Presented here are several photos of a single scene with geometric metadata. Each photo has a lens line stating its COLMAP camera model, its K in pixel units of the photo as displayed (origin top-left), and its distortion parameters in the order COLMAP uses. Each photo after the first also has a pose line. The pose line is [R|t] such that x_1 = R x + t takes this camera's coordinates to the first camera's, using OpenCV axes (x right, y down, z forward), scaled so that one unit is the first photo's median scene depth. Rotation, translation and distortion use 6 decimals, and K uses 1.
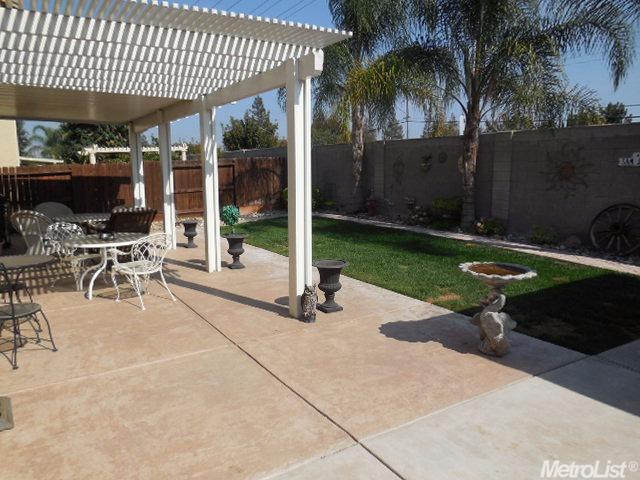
lens RADIAL K [[472.4, 0, 306.1], [0, 472.4, 238.6], [0, 0, 1]] dist [-0.004764, -0.001312]
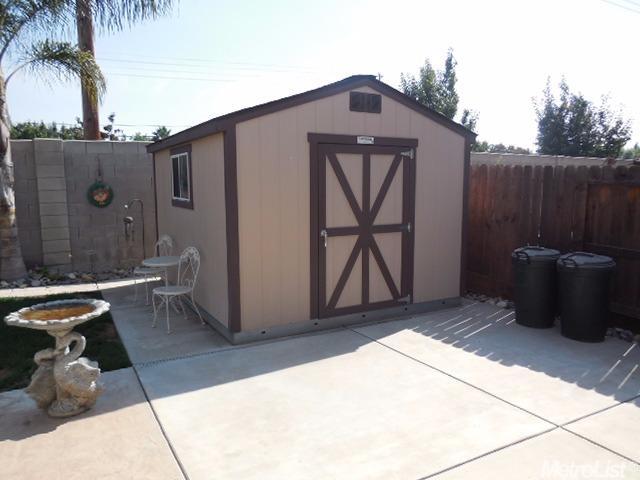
lens RADIAL K [[478.9, 0, 320.0], [0, 478.9, 240.0], [0, 0, 1]] dist [-0.017412, -0.003417]
pose [[0.038102, -0.123072, 0.991666, -0.370792], [0.167986, 0.979052, 0.115052, -0.070767], [-0.985053, 0.162203, 0.057978, 0.494263]]
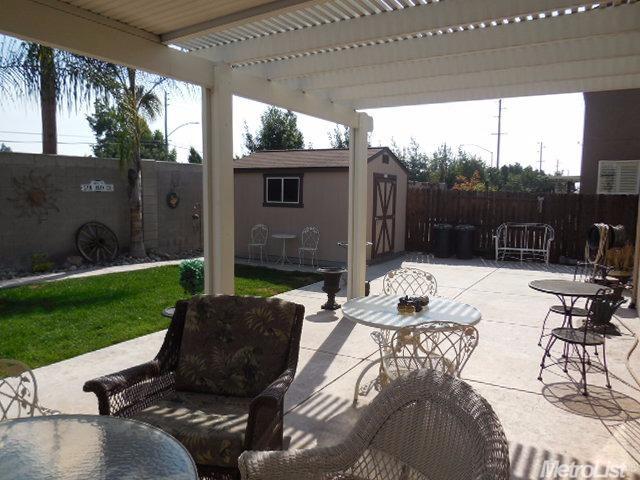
lens RADIAL K [[478.9, 0, 320.0], [0, 478.9, 240.0], [0, 0, 1]] dist [-0.017412, -0.003417]
pose [[-0.476409, -0.094143, 0.874169, -1.367118], [0.125882, 0.976704, 0.173789, -0.336558], [-0.870166, 0.192837, -0.453460, 2.095026]]
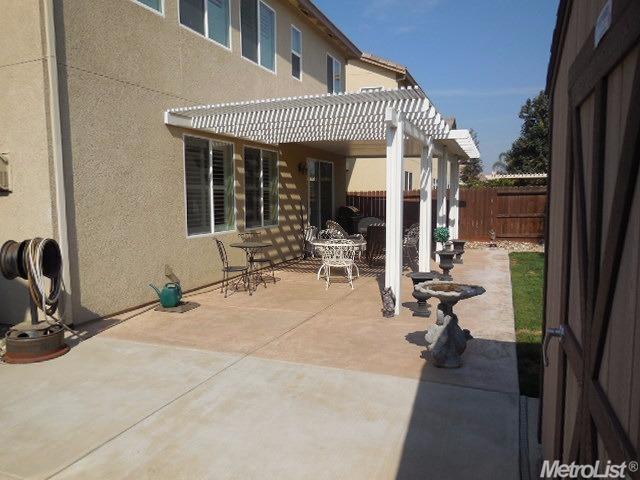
lens RADIAL K [[478.9, 0, 320.0], [0, 478.9, 240.0], [0, 0, 1]] dist [-0.017412, -0.003417]
pose [[0.619983, 0.083389, -0.780171, 1.062966], [-0.122733, 0.992403, 0.008541, -0.016092], [0.774956, 0.090458, 0.625508, 0.074505]]
